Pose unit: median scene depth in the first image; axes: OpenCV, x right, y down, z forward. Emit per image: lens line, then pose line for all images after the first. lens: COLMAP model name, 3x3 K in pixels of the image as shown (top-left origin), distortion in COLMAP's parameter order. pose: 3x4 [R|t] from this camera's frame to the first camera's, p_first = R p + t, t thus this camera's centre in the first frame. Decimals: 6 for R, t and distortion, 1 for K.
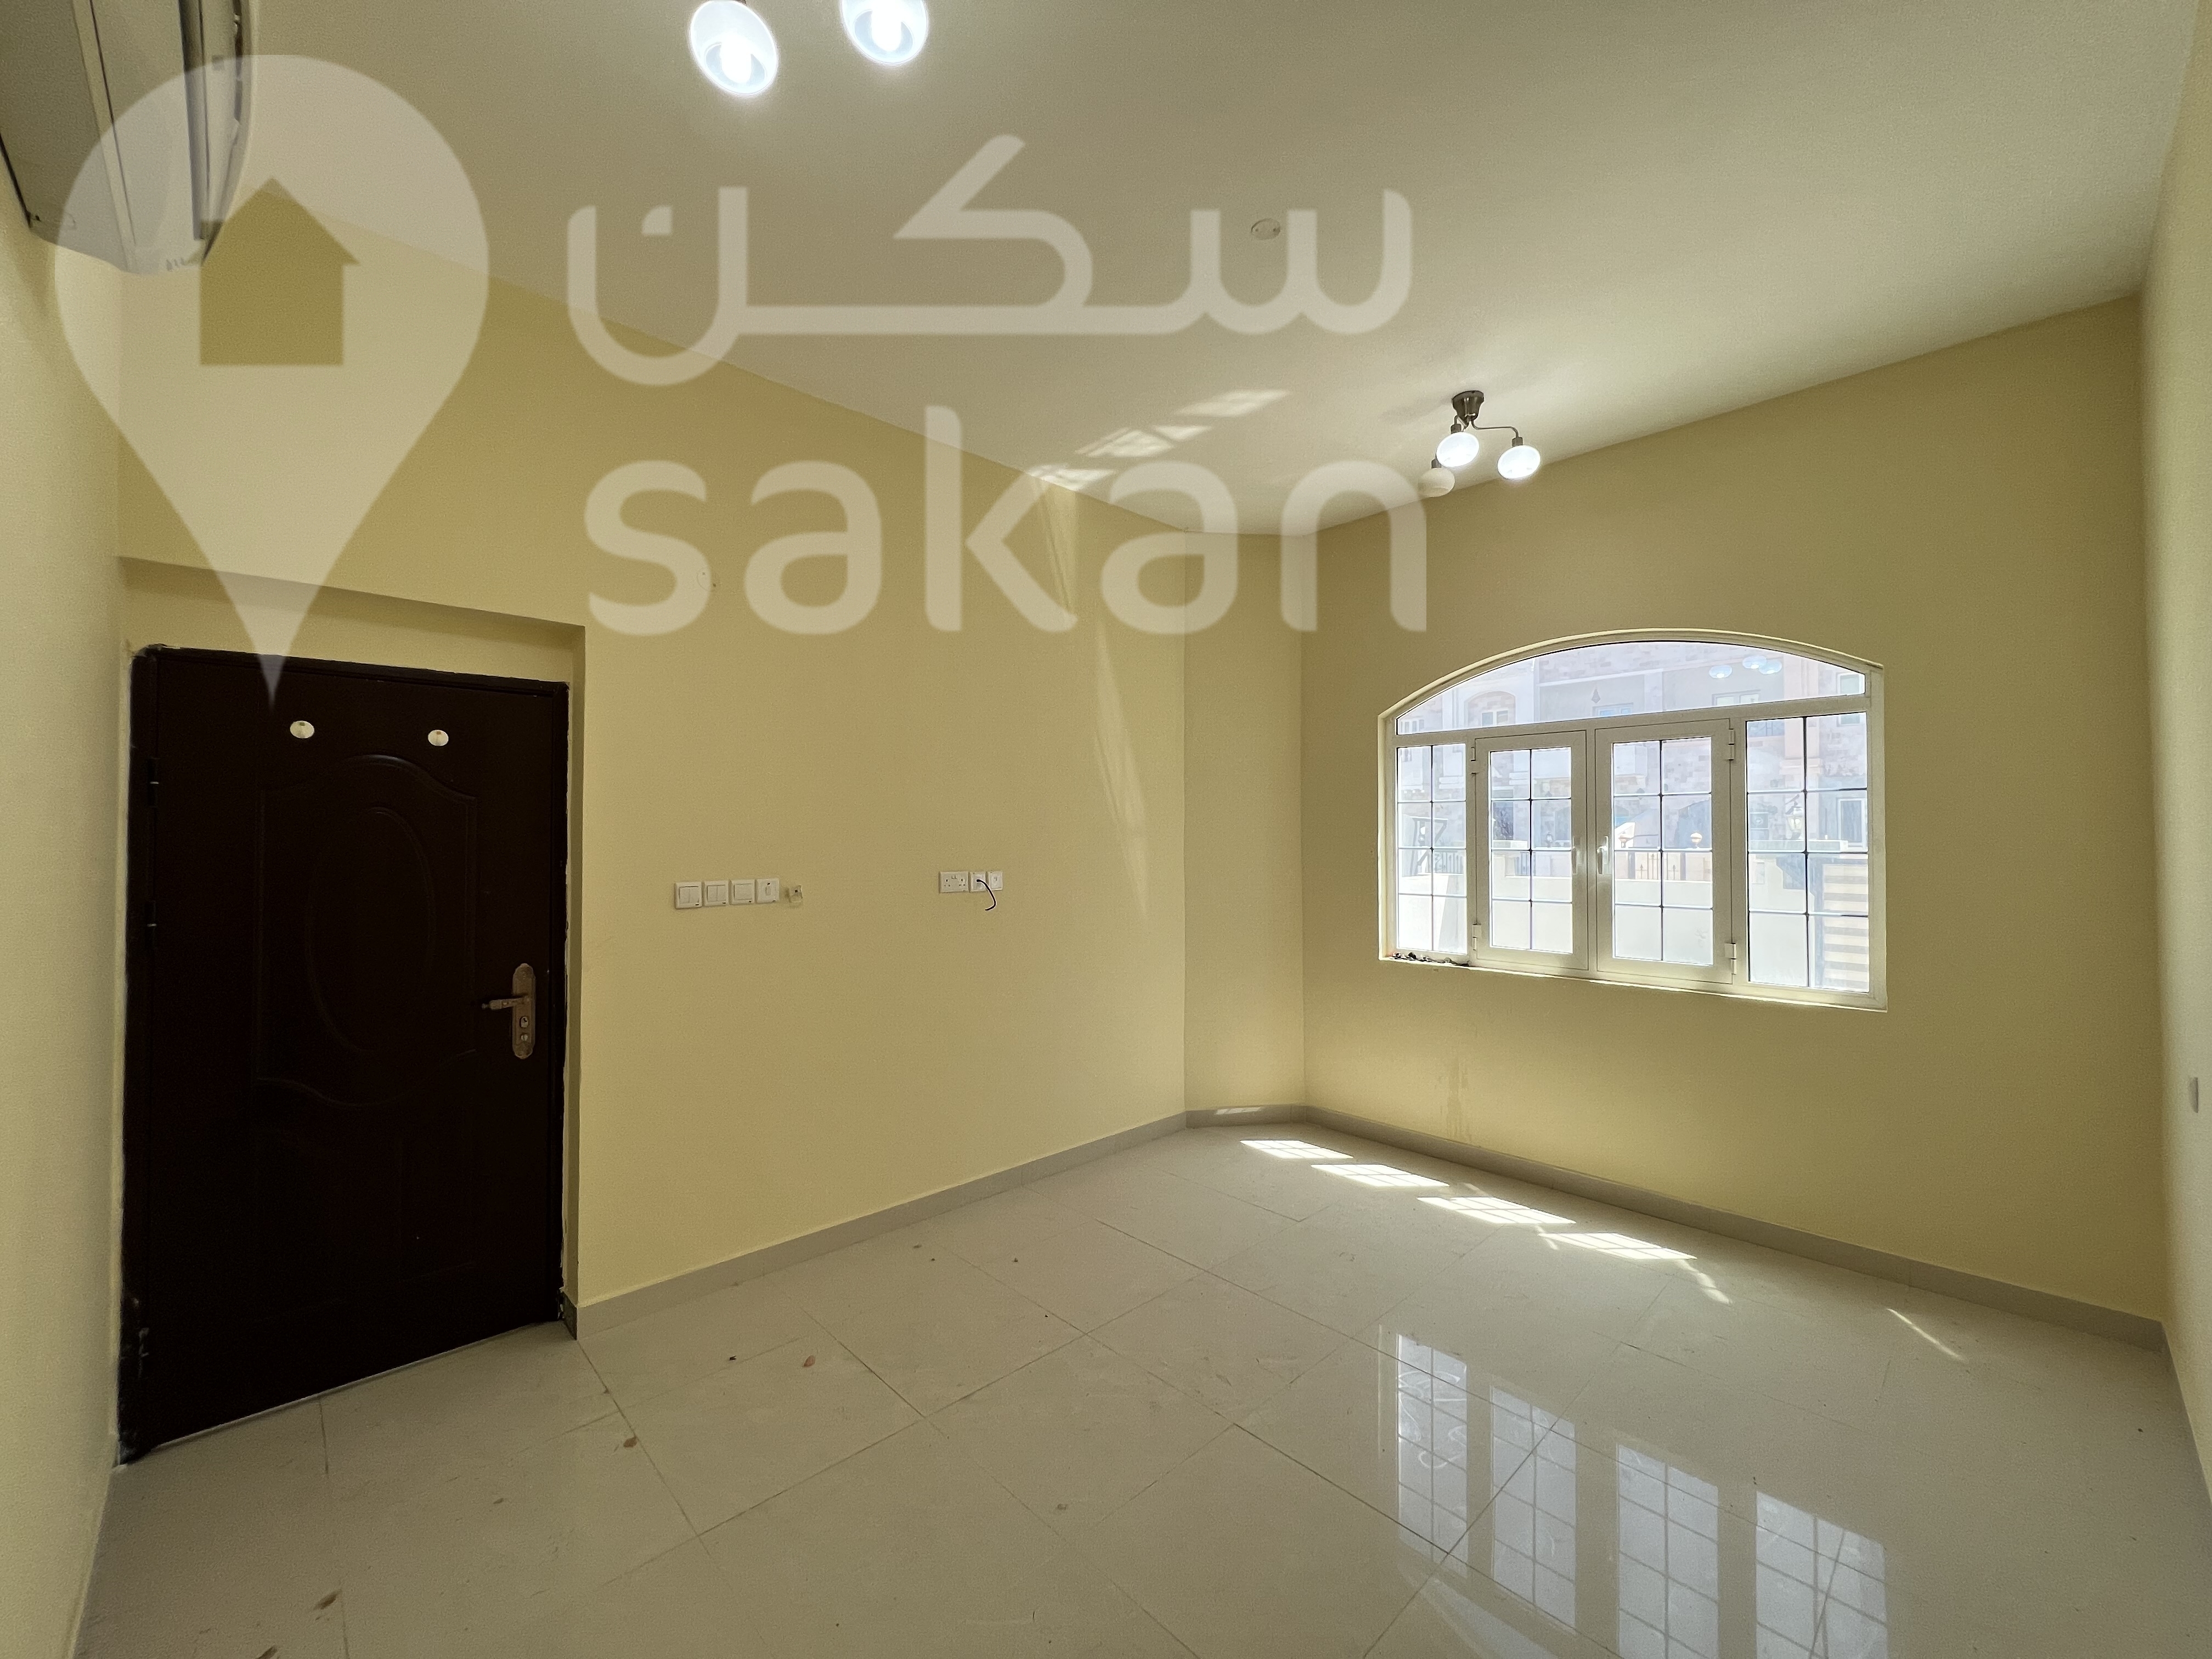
lens RADIAL K [[879.1, 0, 1106.0], [0, 879.1, 829.5], [0, 0, 1]] dist [-0.000248, 0.000193]
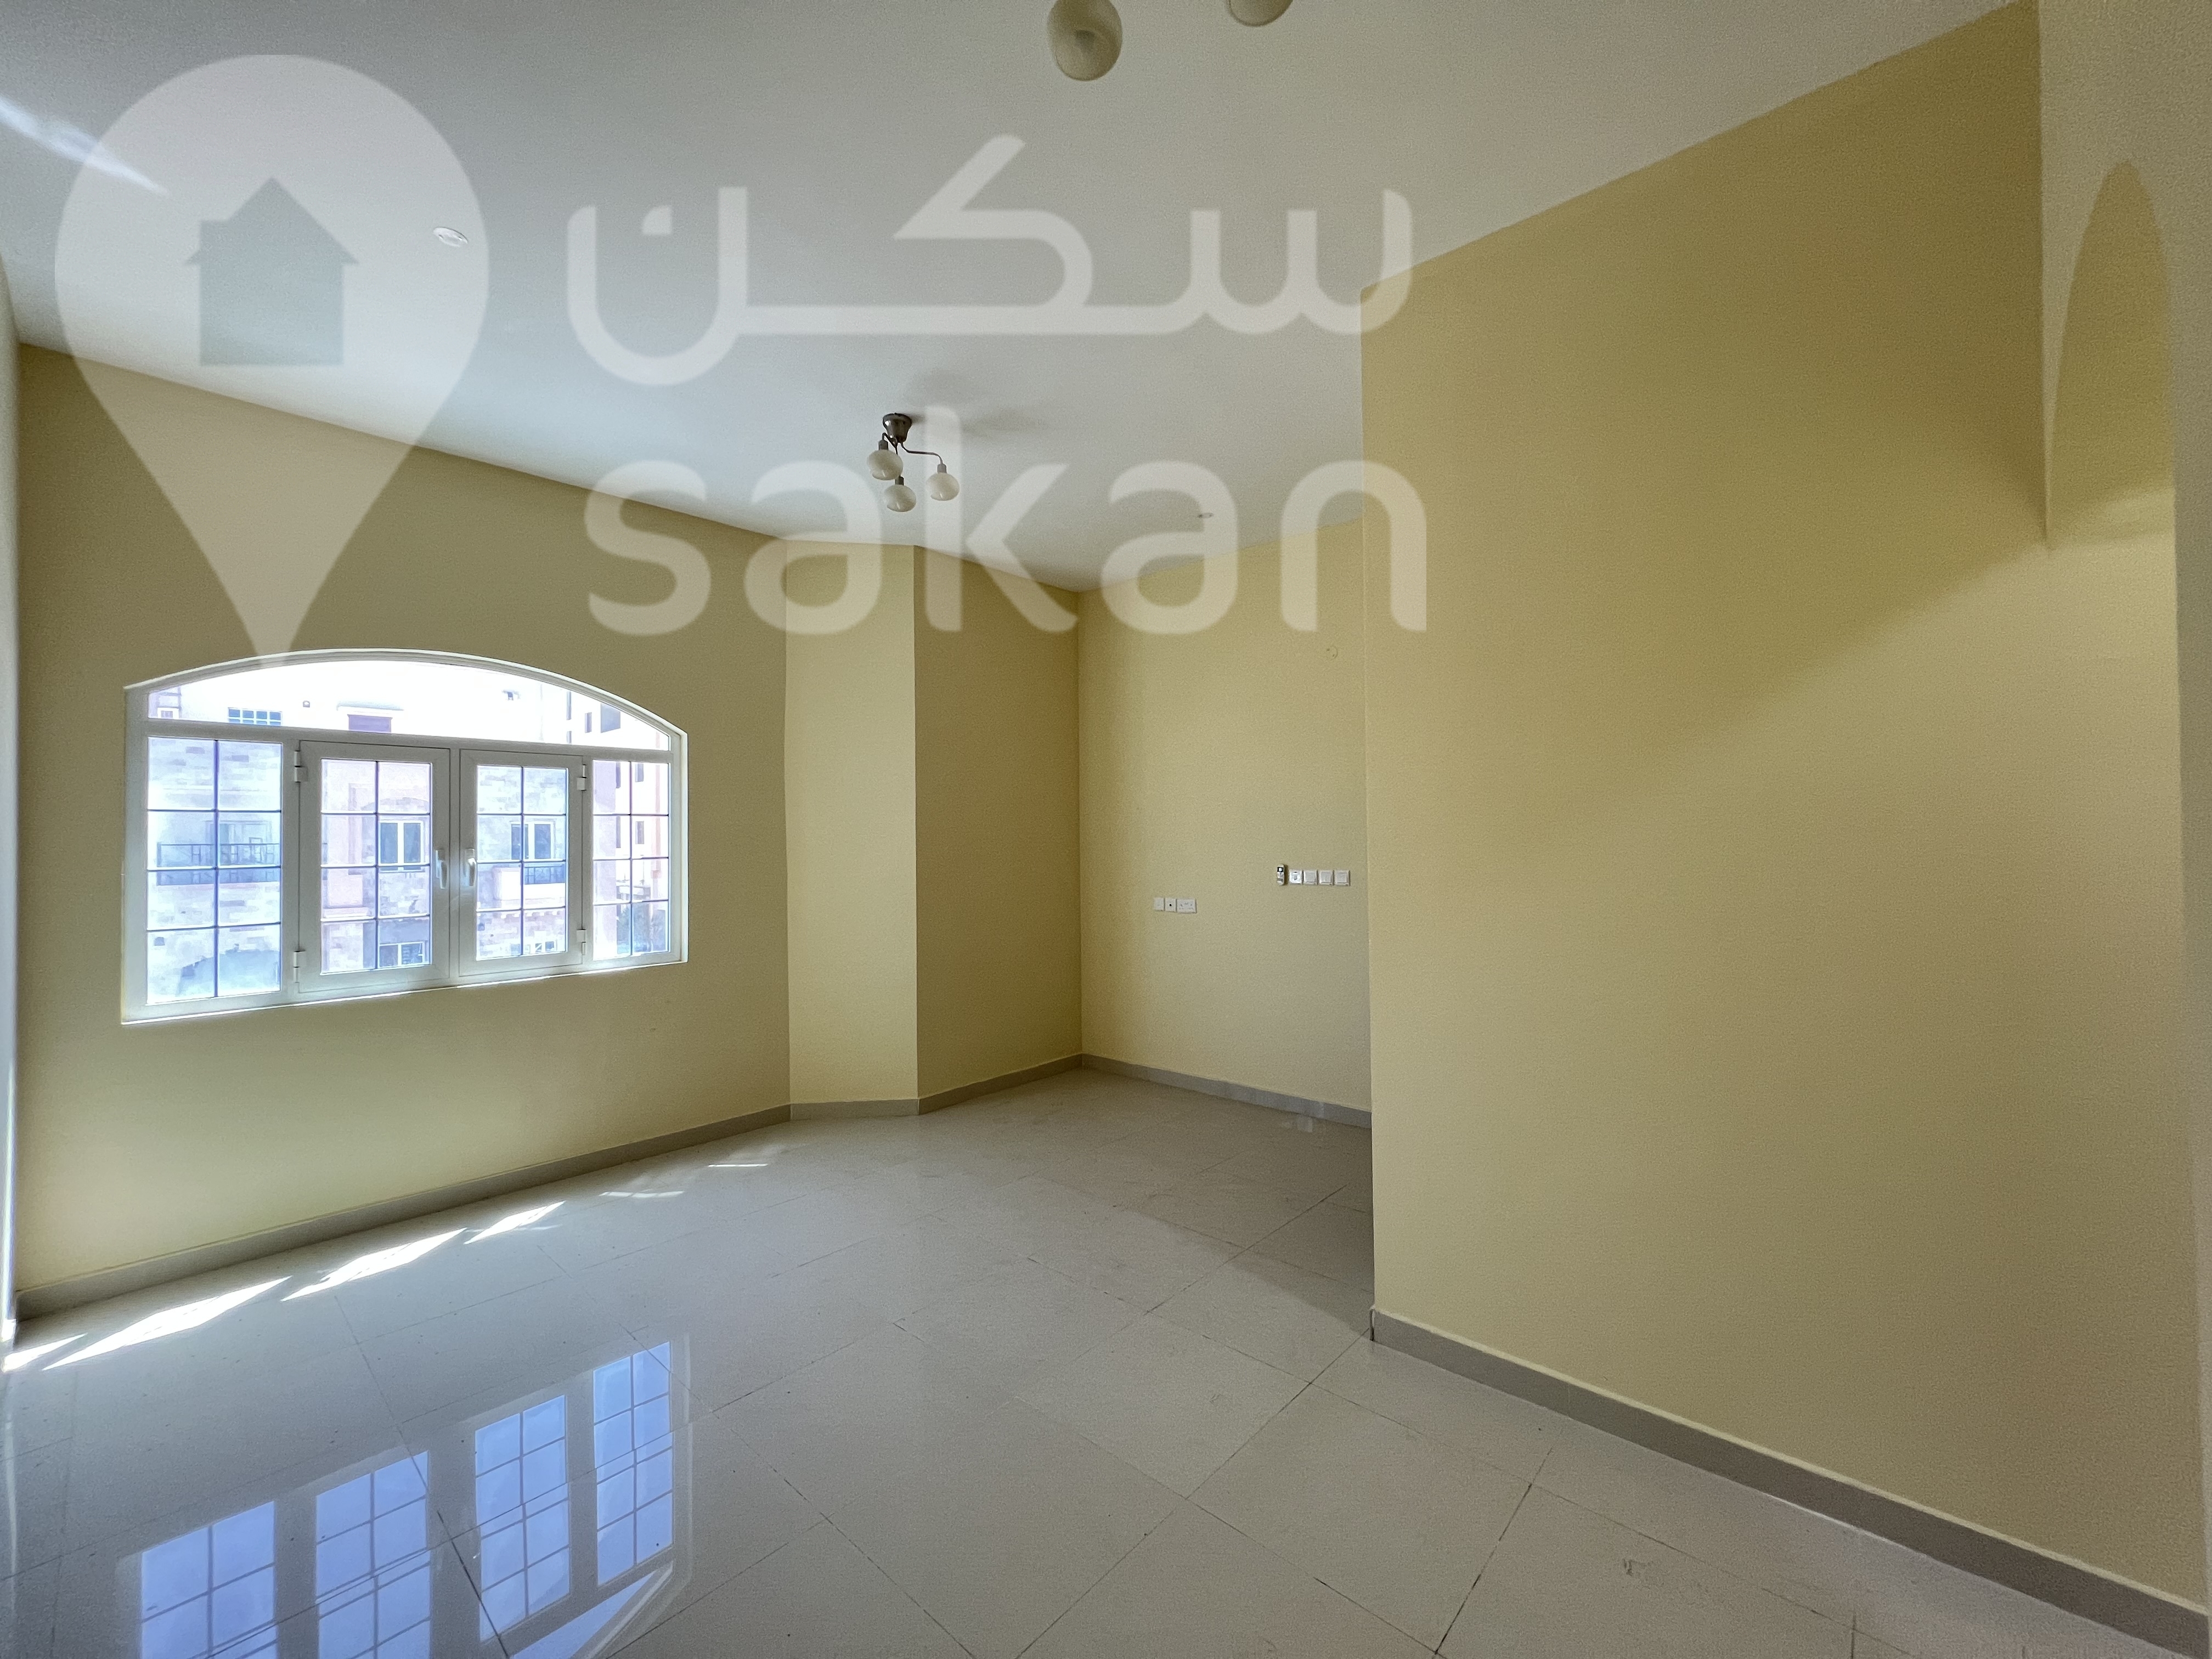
lens RADIAL K [[879.1, 0, 1106.0], [0, 879.1, 829.5], [0, 0, 1]] dist [-0.000248, 0.000193]
pose [[-0.150077, 0.013684, 0.988580, -0.594977], [0.019443, 0.999752, -0.010887, 0.009139], [-0.988483, 0.017587, -0.150306, 0.379390]]
